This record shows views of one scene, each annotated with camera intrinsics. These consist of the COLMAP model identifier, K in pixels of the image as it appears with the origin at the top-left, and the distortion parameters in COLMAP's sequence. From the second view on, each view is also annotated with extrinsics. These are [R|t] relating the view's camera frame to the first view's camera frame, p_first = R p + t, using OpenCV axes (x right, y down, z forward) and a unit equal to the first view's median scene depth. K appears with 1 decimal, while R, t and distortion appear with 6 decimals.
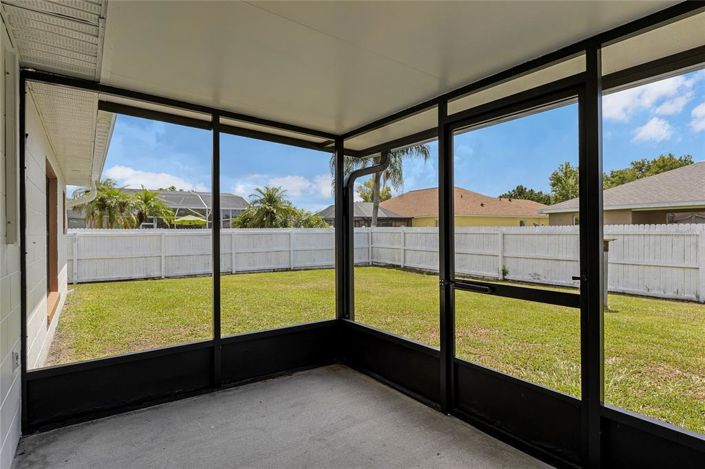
lens RADIAL K [[368.4, 0, 356.4], [0, 368.4, 234.5], [0, 0, 1]] dist [-0.036315, -0.000058]
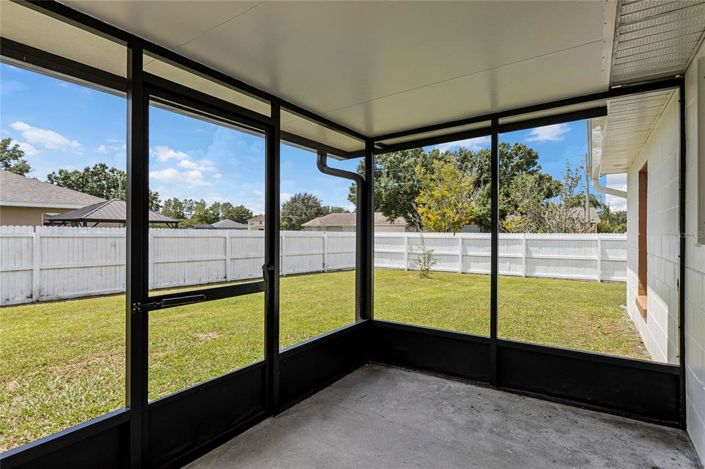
lens RADIAL K [[411.2, 0, 355.8], [0, 411.2, 232.7], [0, 0, 1]] dist [-0.000493, -0.000167]
pose [[-0.416054, -0.002985, 0.909335, -0.765022], [-0.003837, 0.999991, 0.001526, -0.015174], [-0.909332, -0.002854, -0.416062, 1.118572]]
